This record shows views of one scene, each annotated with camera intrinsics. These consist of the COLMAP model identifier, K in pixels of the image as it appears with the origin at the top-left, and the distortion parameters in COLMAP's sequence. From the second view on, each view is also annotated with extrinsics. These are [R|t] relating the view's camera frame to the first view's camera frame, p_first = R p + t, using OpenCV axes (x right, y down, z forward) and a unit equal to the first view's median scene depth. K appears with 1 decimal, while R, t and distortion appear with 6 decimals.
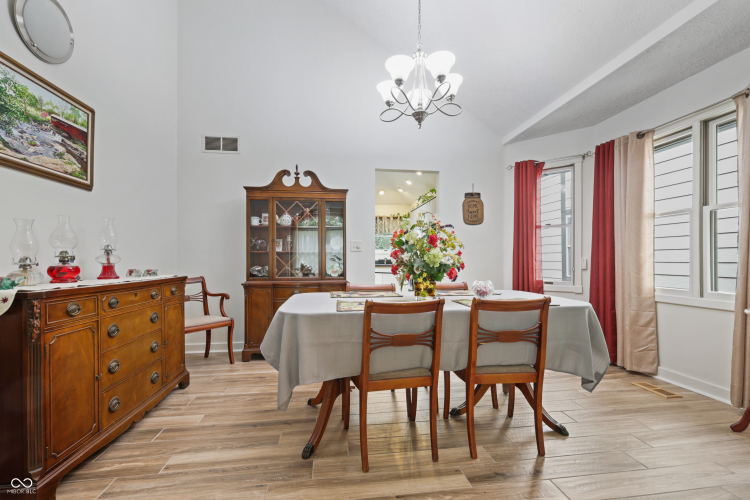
lens RADIAL K [[325.2, 0, 375.7], [0, 325.2, 256.3], [0, 0, 1]] dist [0.000195, 0.000034]
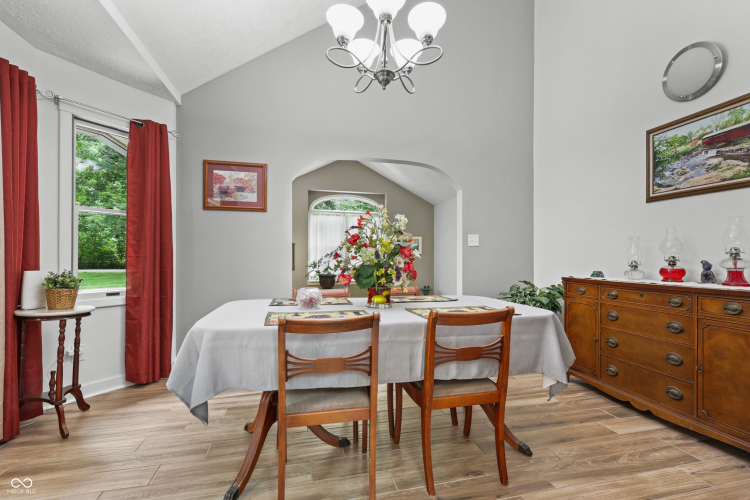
lens RADIAL K [[325.2, 0, 375.7], [0, 325.2, 256.3], [0, 0, 1]] dist [0.000195, 0.000034]
pose [[-0.995788, -0.000679, -0.091679, 0.265439], [0.000432, 0.999927, -0.012098, -0.001323], [0.091680, -0.012087, -0.995715, 2.050125]]
